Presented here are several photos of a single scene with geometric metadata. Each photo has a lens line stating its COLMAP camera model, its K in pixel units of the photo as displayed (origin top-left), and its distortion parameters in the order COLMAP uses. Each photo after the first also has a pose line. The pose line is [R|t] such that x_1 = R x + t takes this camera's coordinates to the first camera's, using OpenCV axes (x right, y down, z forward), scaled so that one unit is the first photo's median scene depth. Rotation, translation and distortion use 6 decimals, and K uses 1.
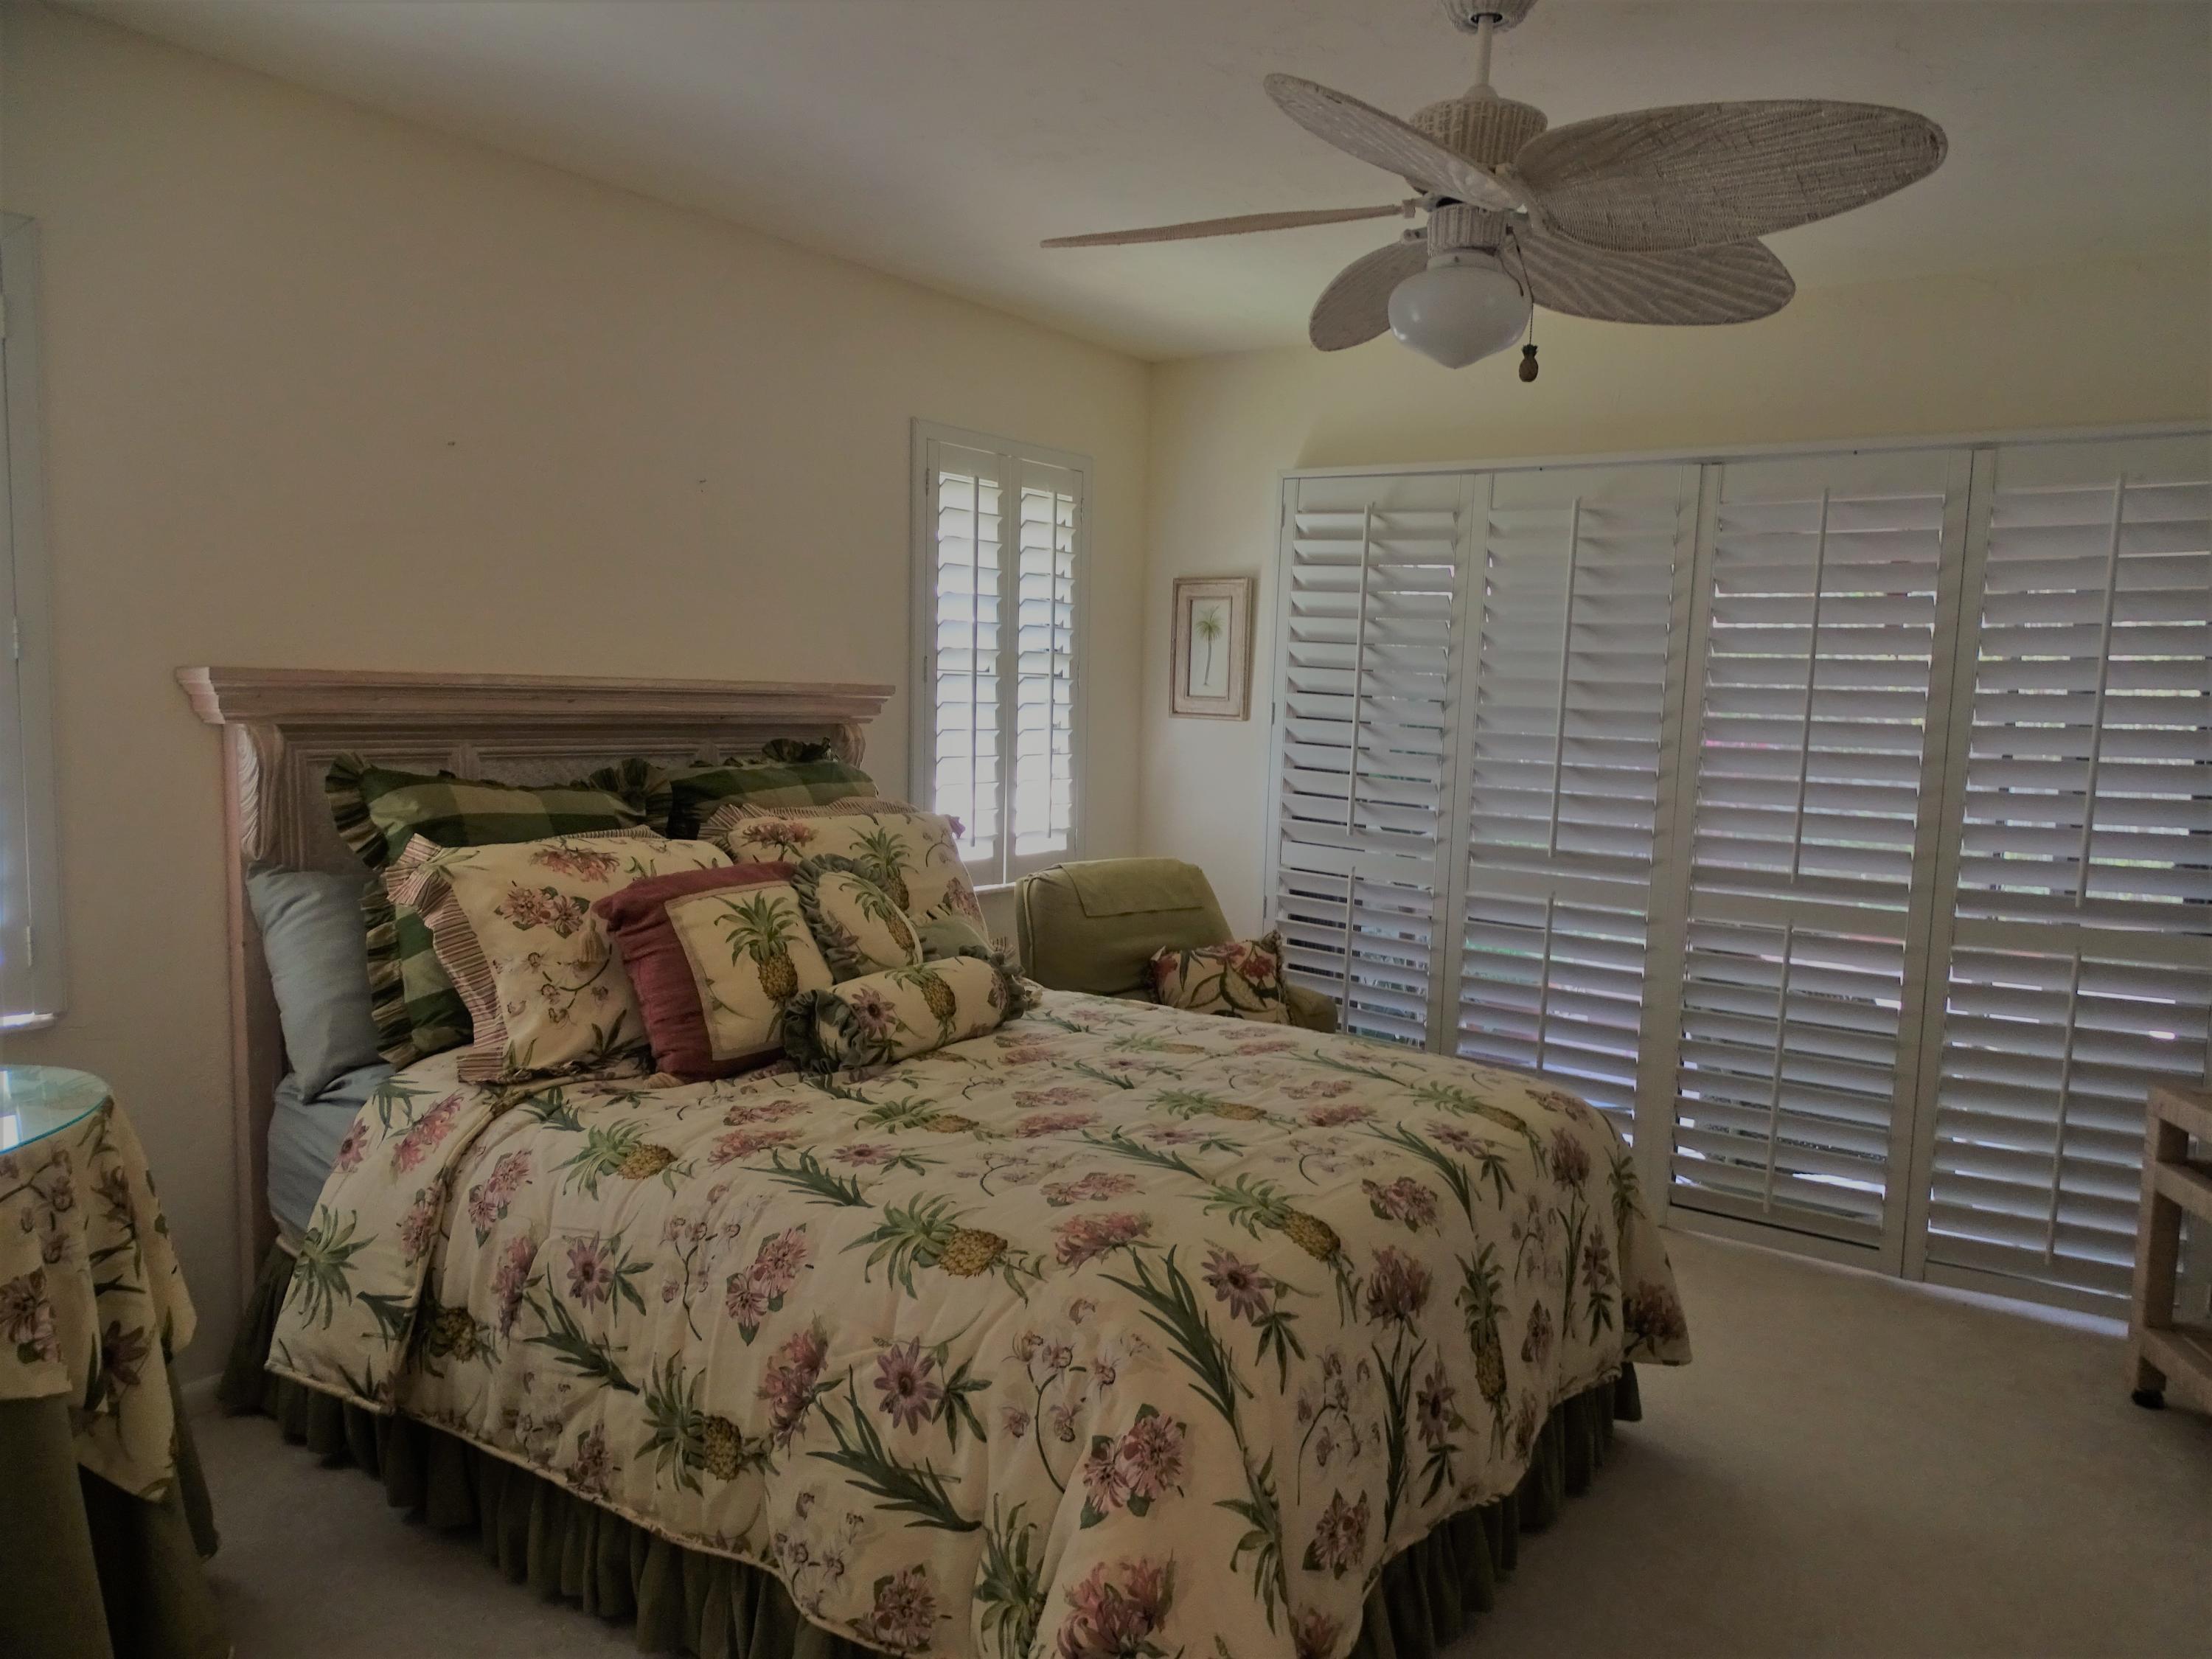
lens RADIAL K [[1587.0, 0, 1106.0], [0, 1587.0, 829.5], [0, 0, 1]] dist [0.031366, 0.001956]
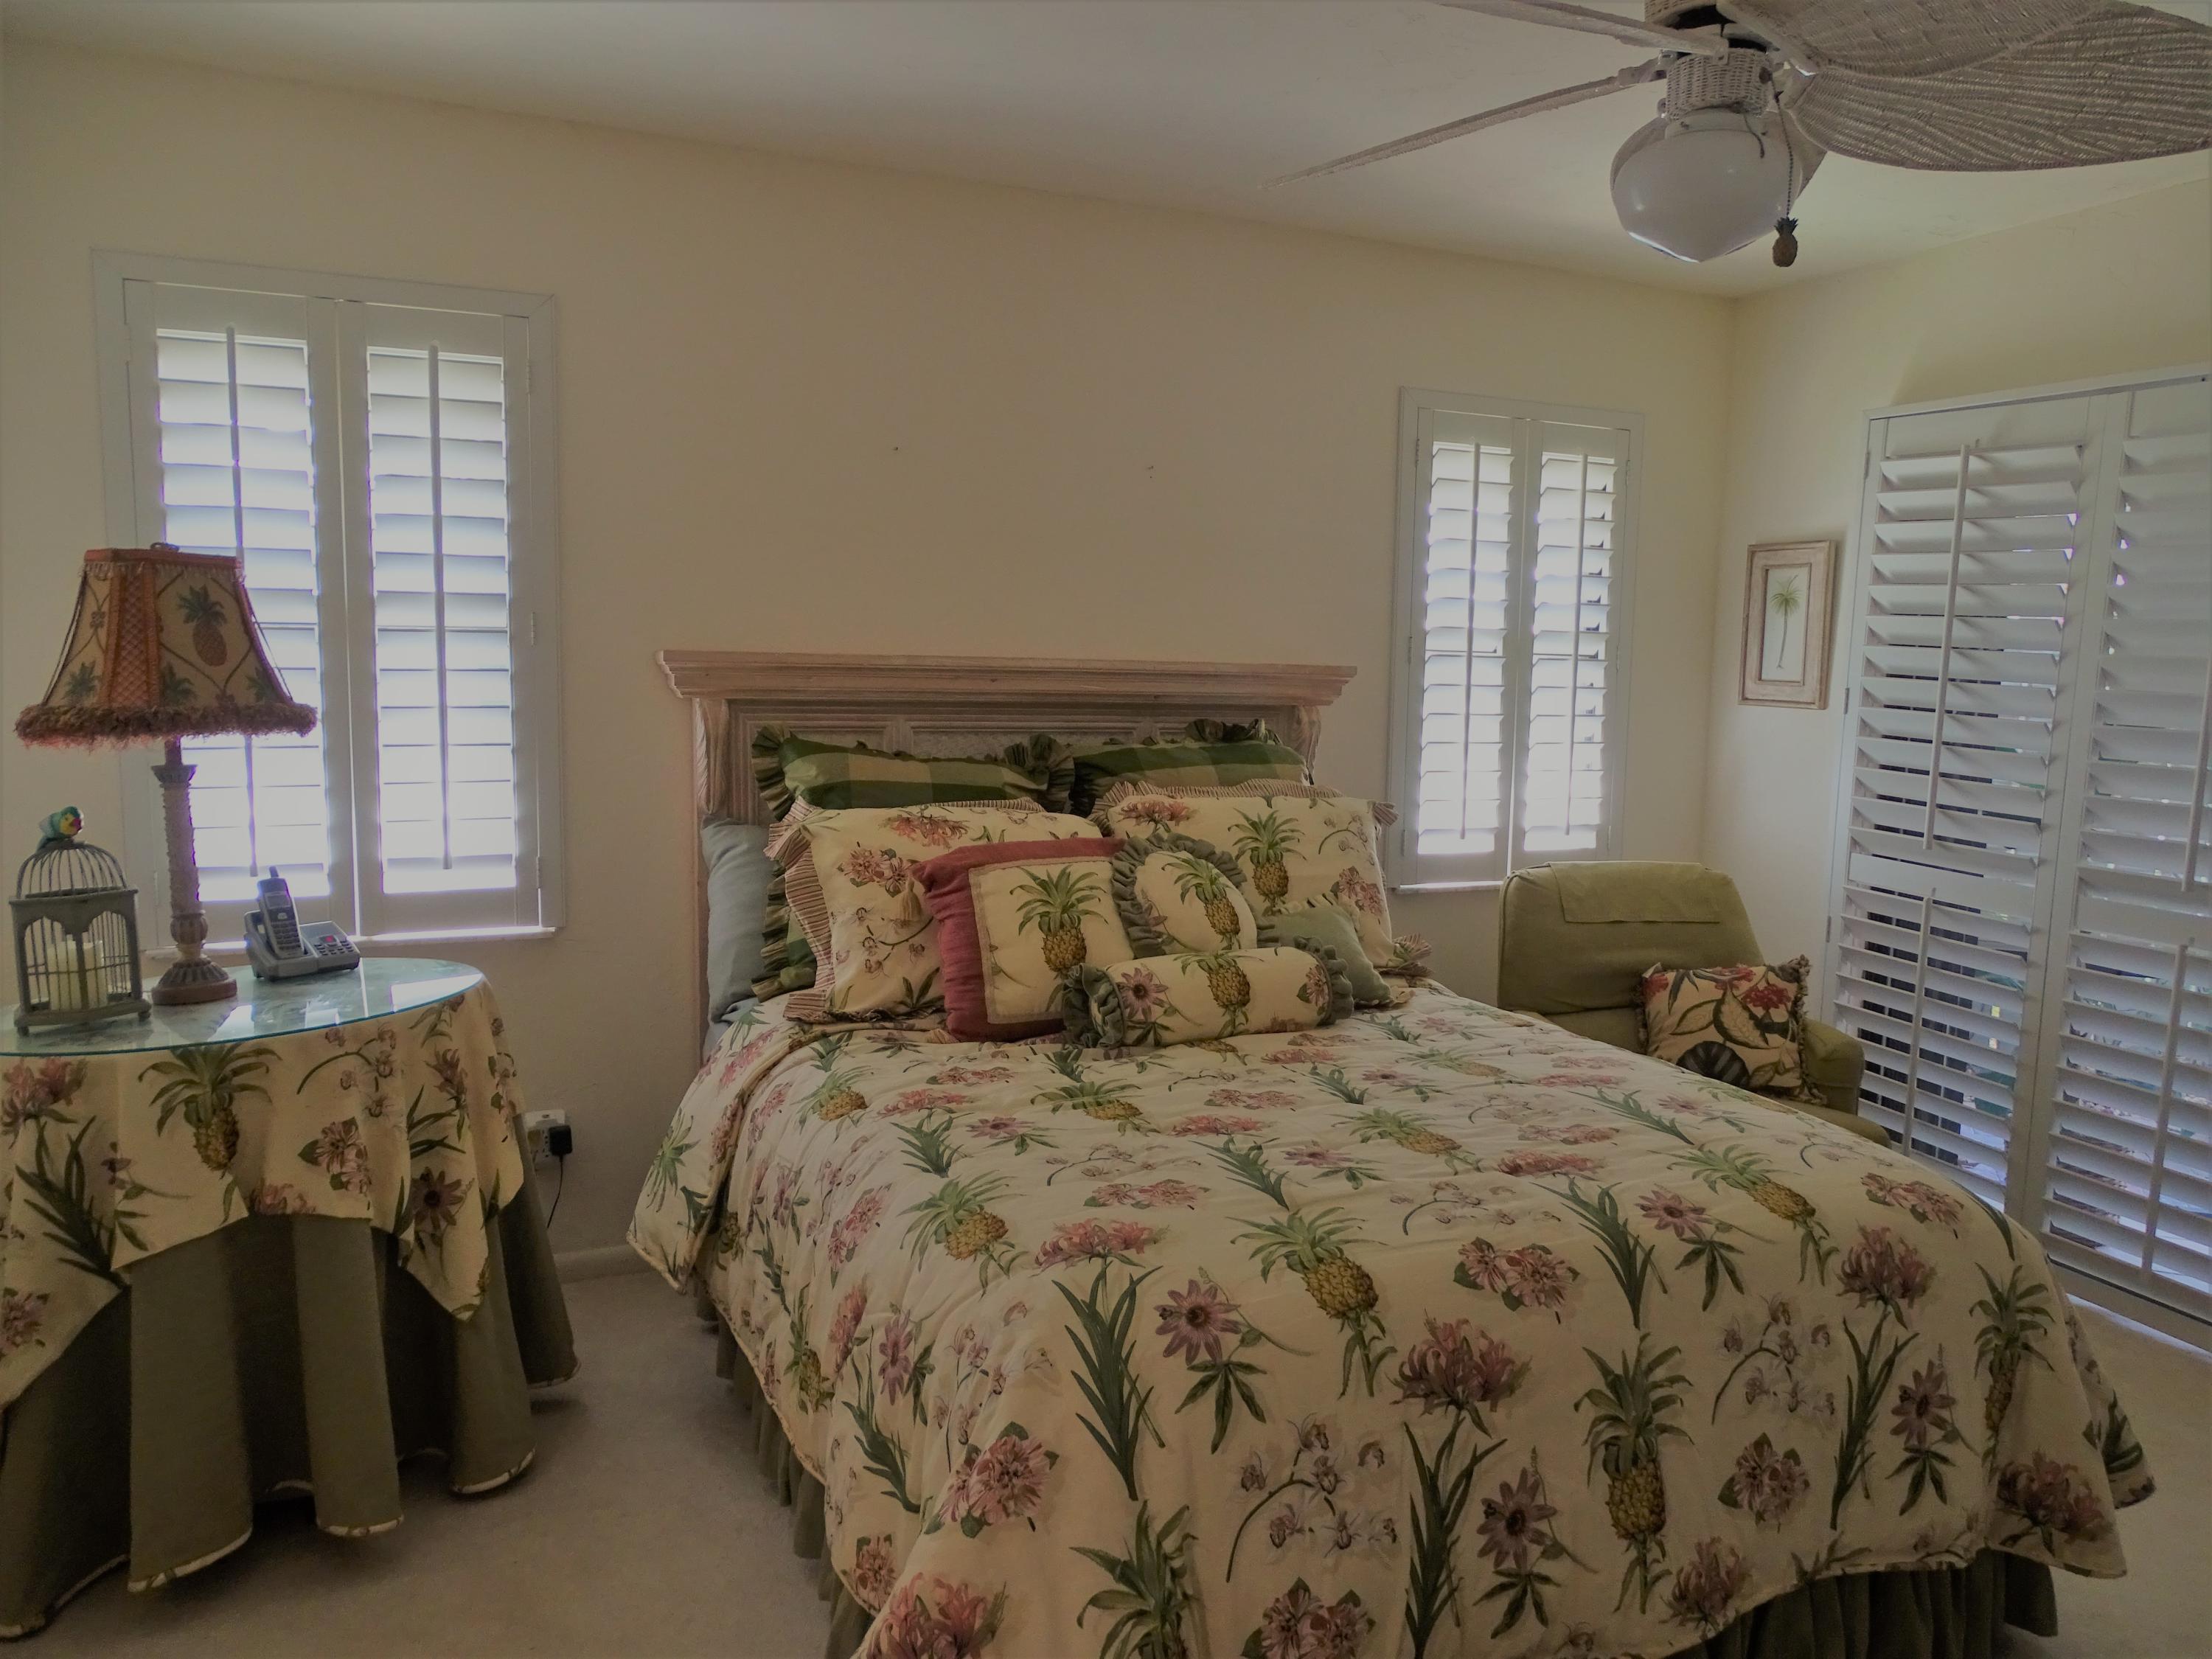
lens RADIAL K [[1578.4, 0, 1106.0], [0, 1578.4, 829.5], [0, 0, 1]] dist [0.018177, 0.005643]
pose [[0.872034, 0.048620, -0.487024, 0.309250], [-0.045450, 0.998798, 0.018332, -0.003796], [0.487330, 0.006149, 0.873196, 0.130493]]
